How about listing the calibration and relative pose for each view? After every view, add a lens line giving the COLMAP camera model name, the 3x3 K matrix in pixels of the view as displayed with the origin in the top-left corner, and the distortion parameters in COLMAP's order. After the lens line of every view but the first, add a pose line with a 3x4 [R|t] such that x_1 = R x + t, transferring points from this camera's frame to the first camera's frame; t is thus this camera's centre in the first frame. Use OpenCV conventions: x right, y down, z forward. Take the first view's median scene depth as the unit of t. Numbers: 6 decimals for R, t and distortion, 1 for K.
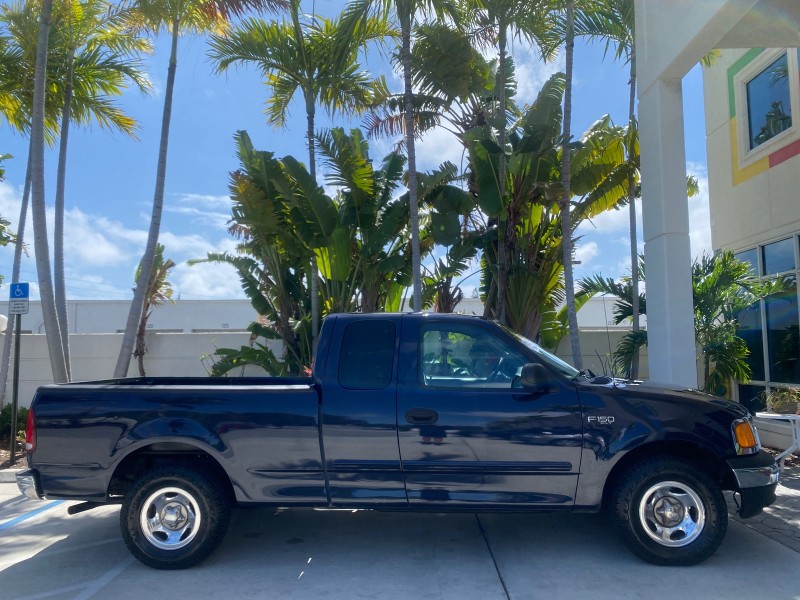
lens RADIAL K [[618.1, 0, 397.0], [0, 618.1, 295.1], [0, 0, 1]] dist [0.028598, -0.033947]
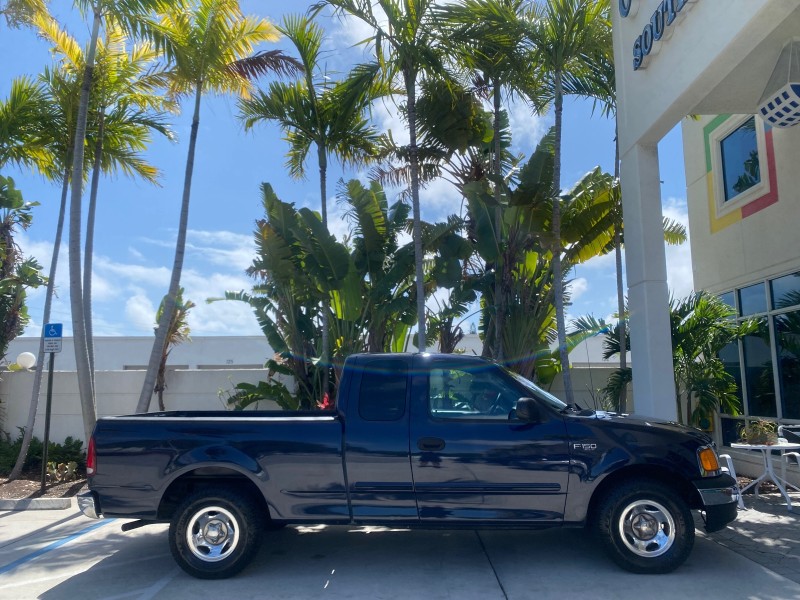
lens RADIAL K [[618.1, 0, 399.9], [0, 618.1, 298.3], [0, 0, 1]] dist [0.028598, -0.033947]
pose [[0.999967, 0.000751, 0.008123, -0.012795], [-0.000343, 0.998746, -0.050058, -0.008403], [-0.008151, 0.050054, 0.998713, -0.077684]]
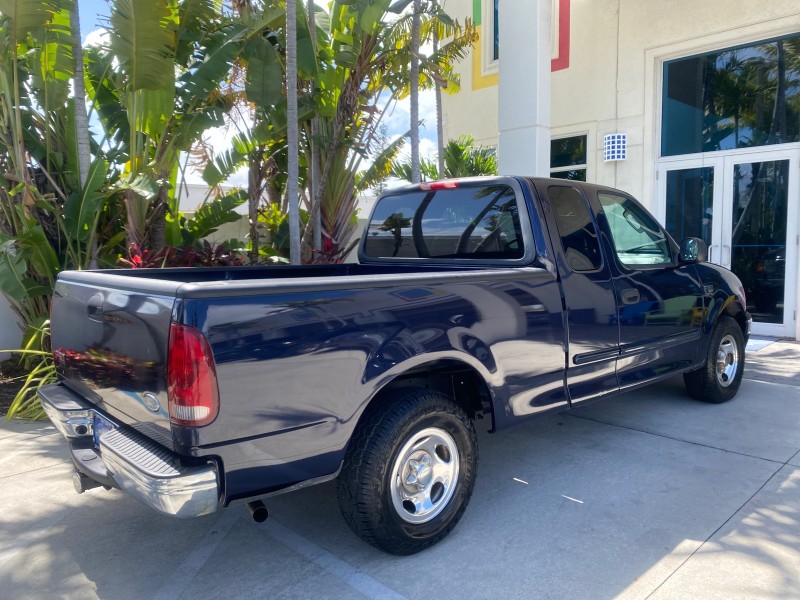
lens RADIAL K [[618.1, 0, 398.6], [0, 618.1, 293.2], [0, 0, 1]] dist [0.028598, -0.033947]
pose [[0.710348, -0.060331, 0.701260, -0.377600], [-0.057230, 0.988070, 0.142978, 0.036518], [-0.701520, -0.141697, 0.698421, 0.271011]]
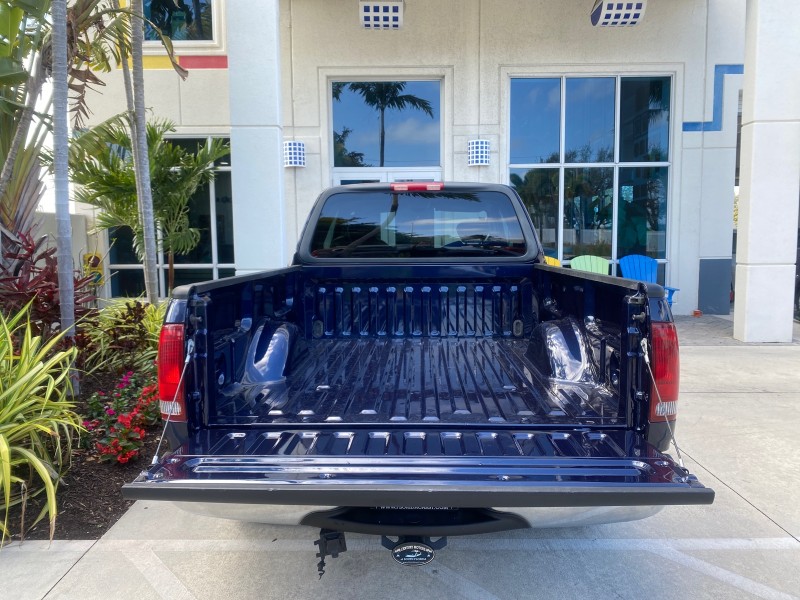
lens RADIAL K [[618.1, 0, 400.9], [0, 618.1, 295.1], [0, 0, 1]] dist [0.028598, -0.033947]
pose [[-0.023381, -0.087613, 0.995880, -0.497860], [-0.083420, 0.992849, 0.085388, 0.061852], [-0.996240, -0.081080, -0.030522, 0.577592]]
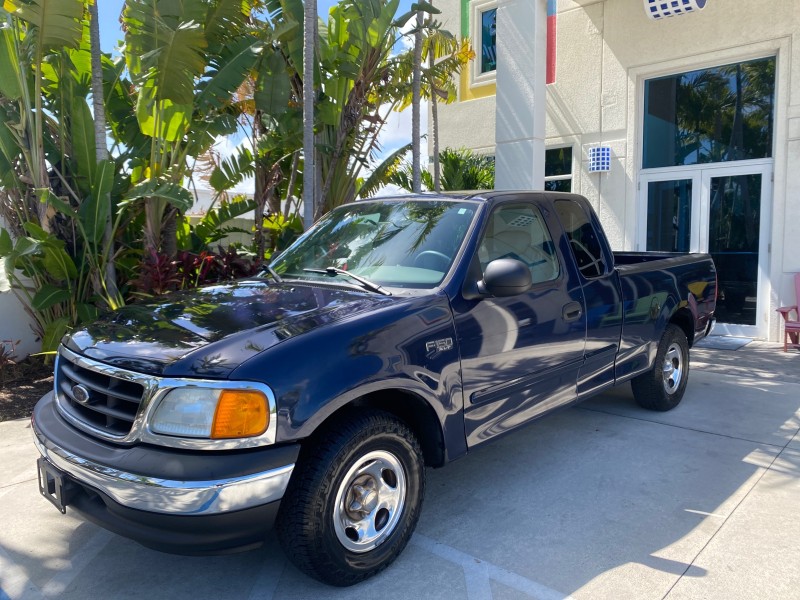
lens RADIAL K [[618.1, 0, 398.1], [0, 618.1, 293.5], [0, 0, 1]] dist [0.028598, -0.033947]
pose [[0.664230, -0.053579, 0.745605, -0.441662], [-0.068398, 0.988888, 0.131995, 0.037543], [-0.744392, -0.138673, 0.653185, 0.290015]]
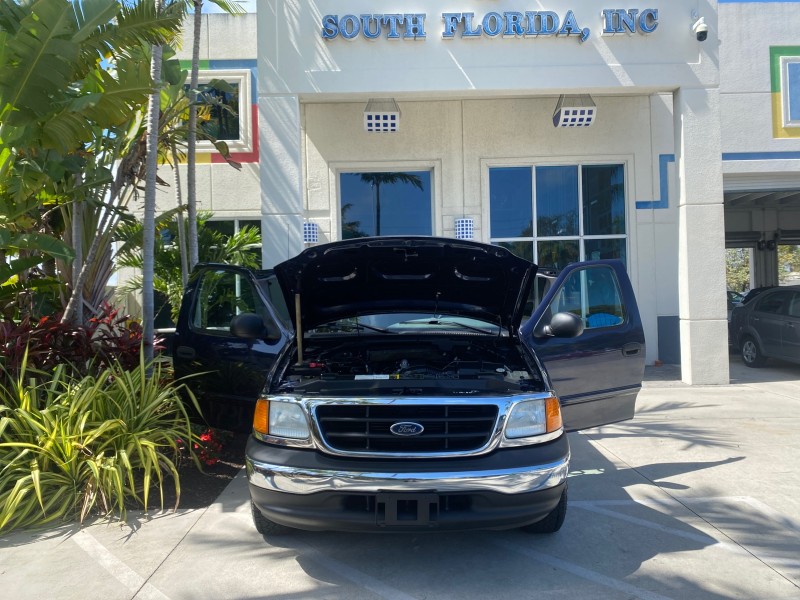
lens RADIAL K [[618.1, 0, 399.8], [0, 618.1, 297.3], [0, 0, 1]] dist [0.028598, -0.033947]
pose [[-0.033026, 0.011460, 0.999389, -0.664676], [-0.068155, 0.997581, -0.013691, 0.062524], [-0.997128, -0.068566, -0.032165, 0.592808]]
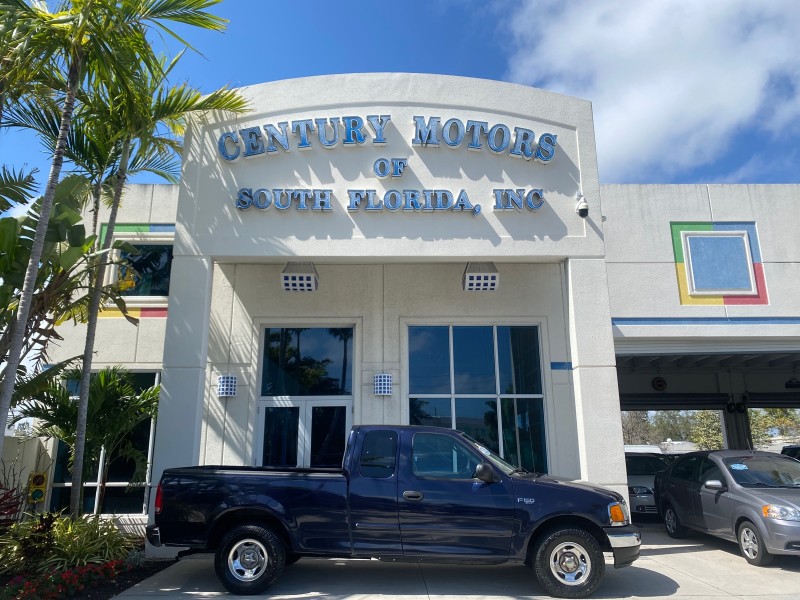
lens RADIAL K [[618.1, 0, 402.8], [0, 618.1, 290.7], [0, 0, 1]] dist [0.028598, -0.033947]
pose [[-0.035221, 0.264700, 0.963687, -0.693229], [-0.087247, 0.959790, -0.266818, 0.048397], [-0.995564, -0.093476, -0.010710, 0.426783]]
